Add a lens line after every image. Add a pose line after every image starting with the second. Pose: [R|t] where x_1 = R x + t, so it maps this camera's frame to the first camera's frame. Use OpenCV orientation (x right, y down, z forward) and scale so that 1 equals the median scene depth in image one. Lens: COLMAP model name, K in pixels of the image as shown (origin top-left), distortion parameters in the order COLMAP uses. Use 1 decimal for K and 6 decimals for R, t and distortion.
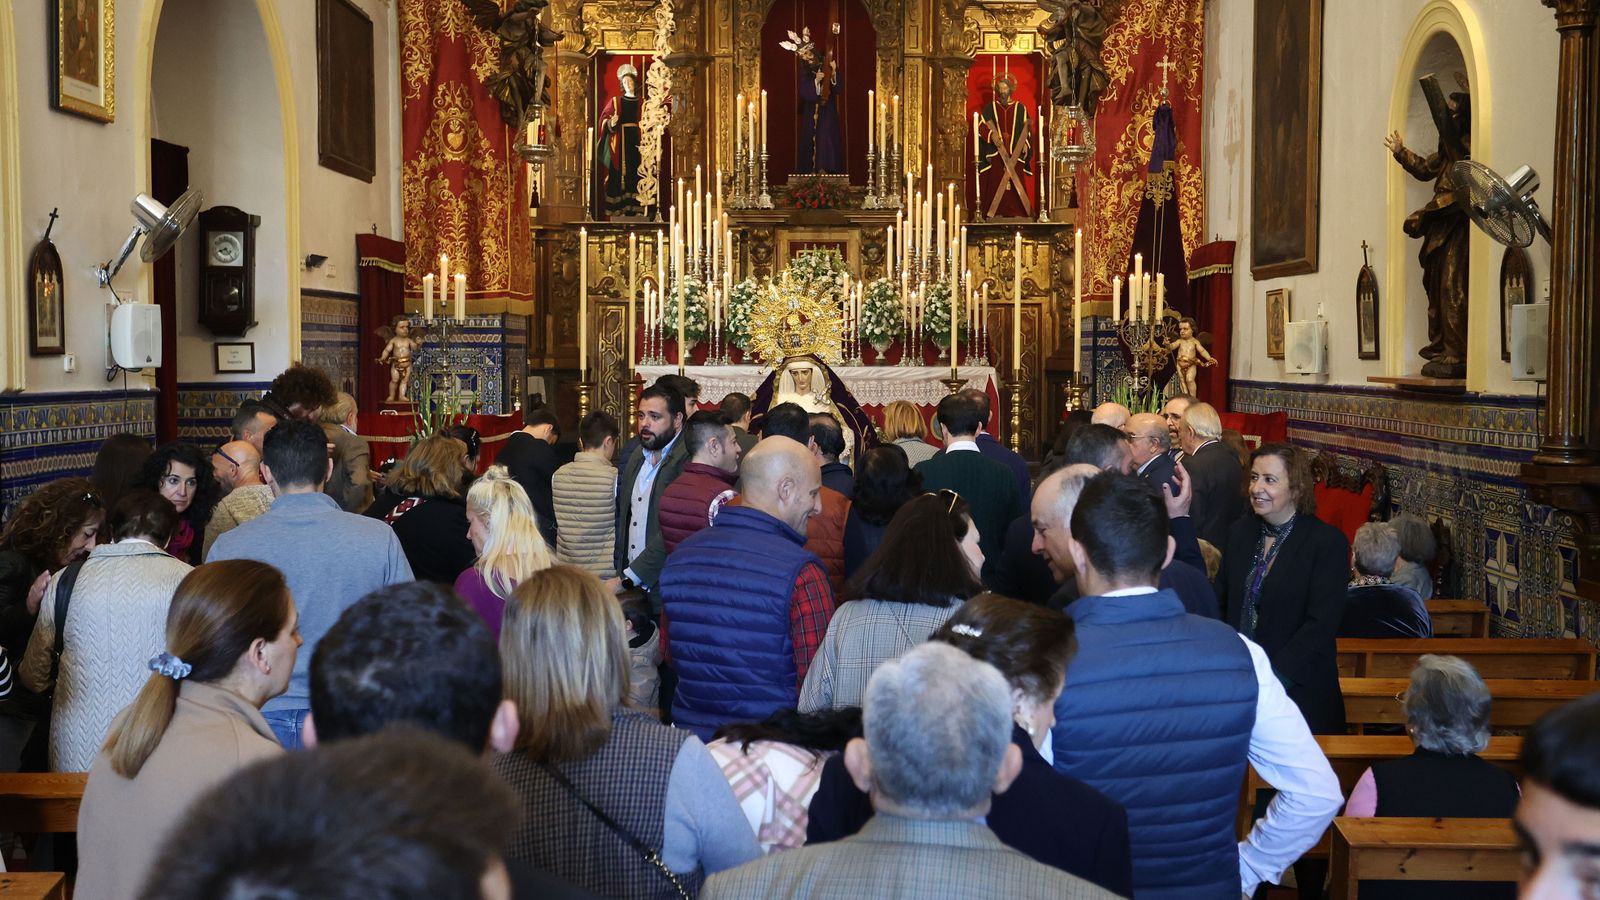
lens RADIAL K [[1794.6, 0, 800.0], [0, 1794.6, 450.0], [0, 0, 1]] dist [-0.001745, -0.007010]
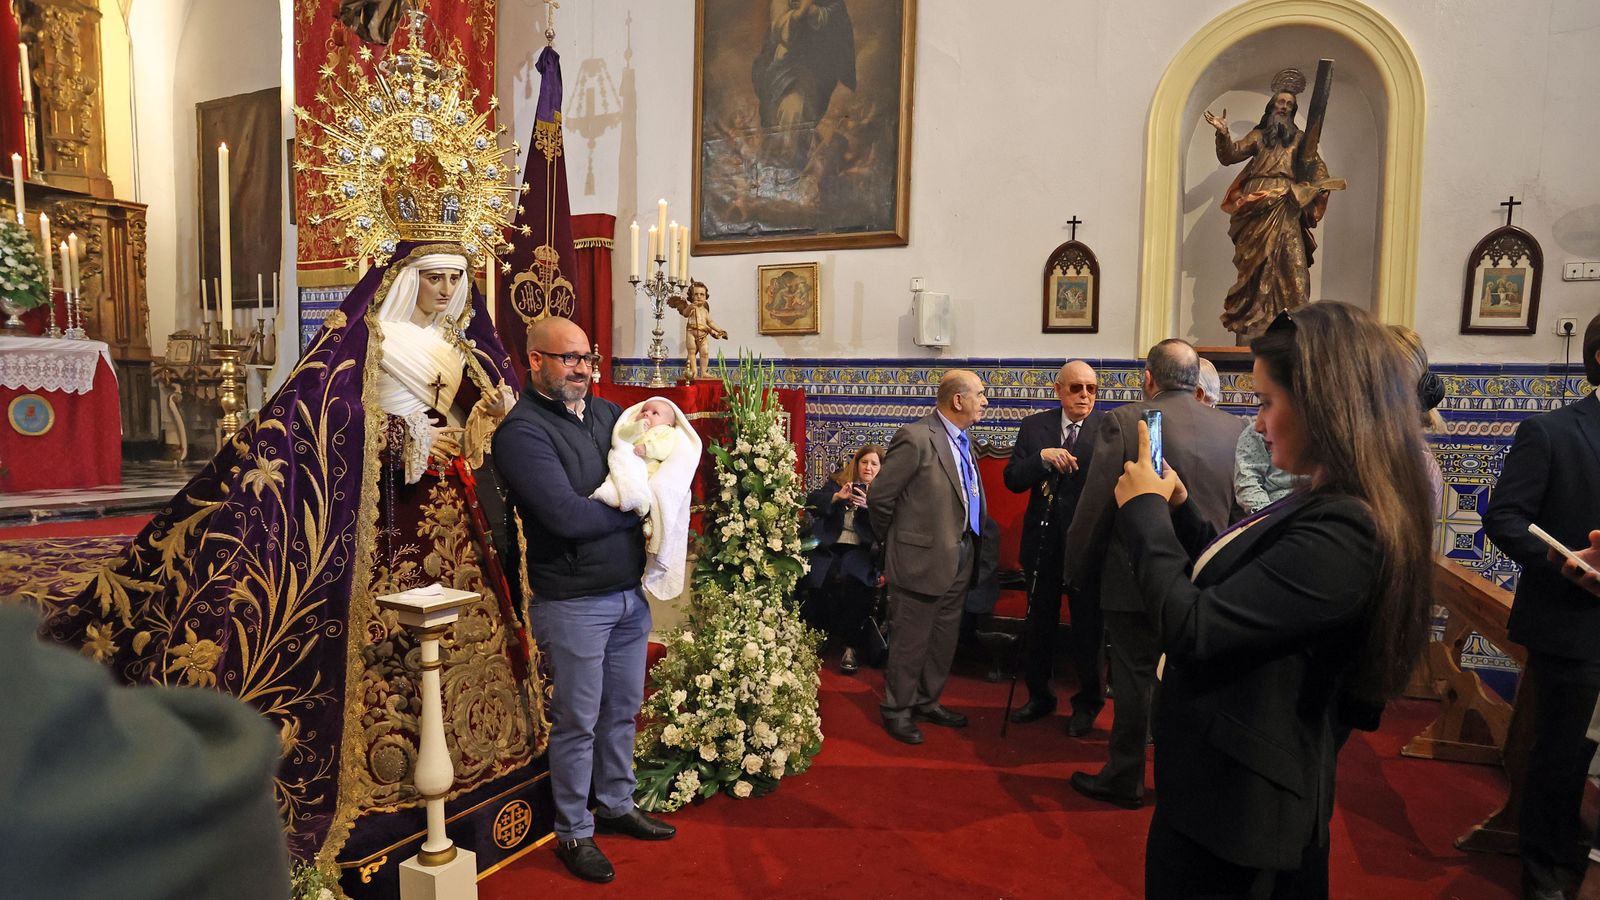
lens RADIAL K [[880.0, 0, 892.7], [0, 880.0, 496.8], [0, 0, 1]] dist [-0.070495, 0.029305]
pose [[0.367892, -0.086434, 0.925843, -0.104446], [0.025186, 0.996231, 0.082998, 0.000130], [-0.929527, -0.007215, 0.368683, 0.470043]]
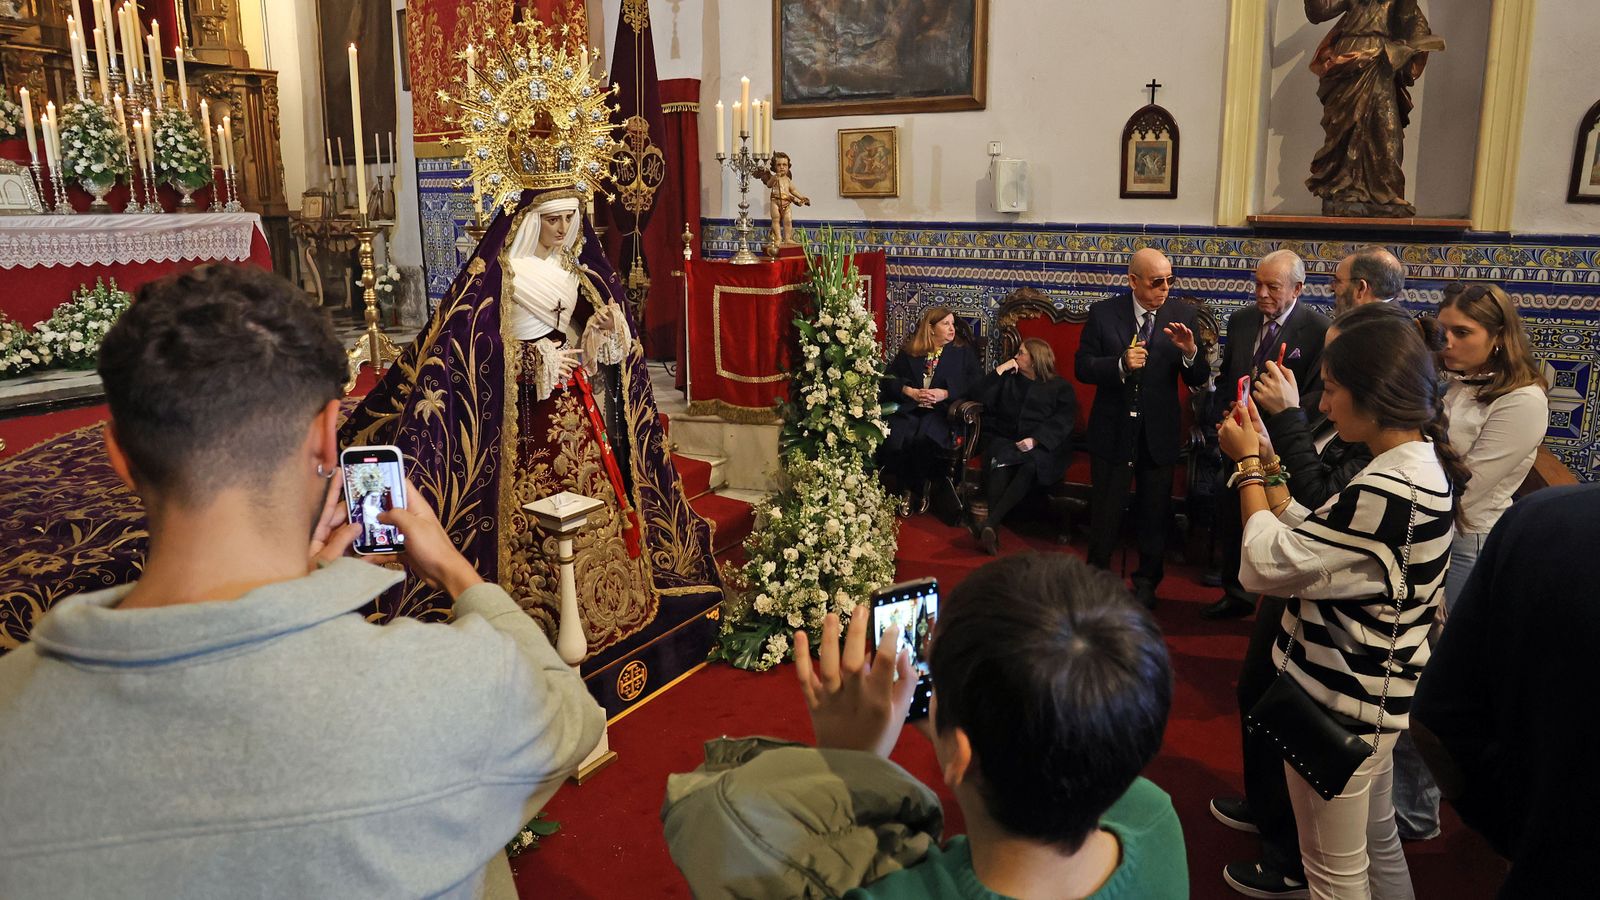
lens RADIAL K [[918.2, 0, 854.3], [0, 918.2, 377.7], [0, 0, 1]] dist [-0.082247, 0.042145]
pose [[0.495808, -0.164718, 0.852668, -0.120452], [0.045520, 0.985427, 0.163895, -0.021480], [-0.867238, -0.042447, 0.496080, 0.457247]]
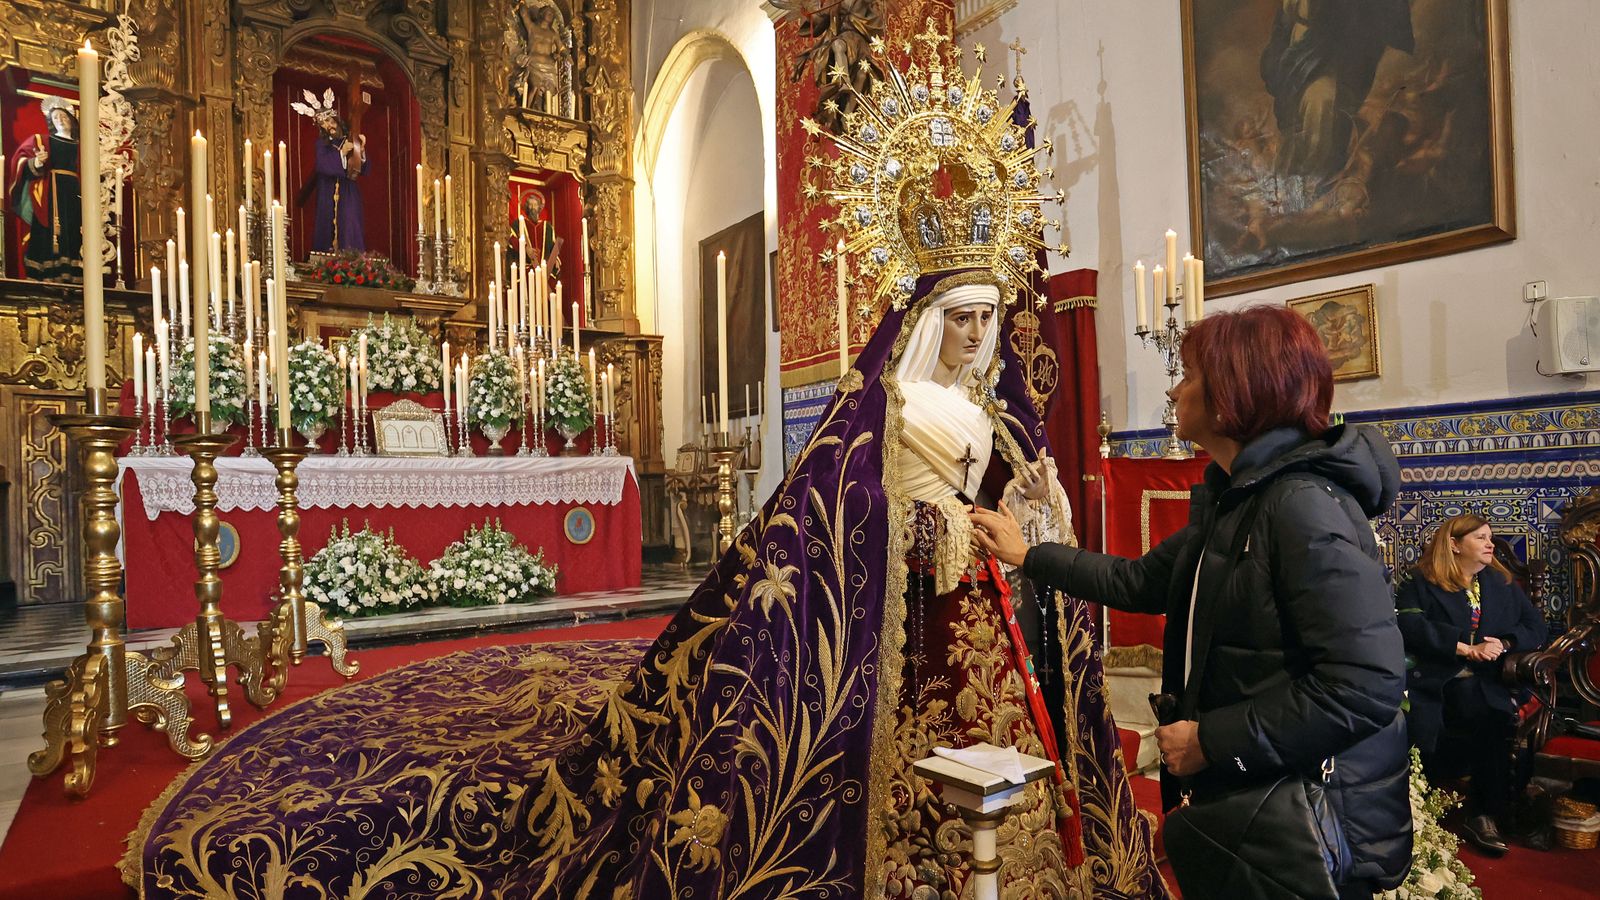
lens RADIAL K [[915.9, 0, 878.9], [0, 915.9, 510.0], [0, 0, 1]] dist [-0.079970, 0.030819]
pose [[0.759667, -0.036955, 0.649261, -0.080330], [0.070655, 0.997164, -0.025912, -0.000061], [-0.646462, 0.065558, 0.760124, 0.514119]]
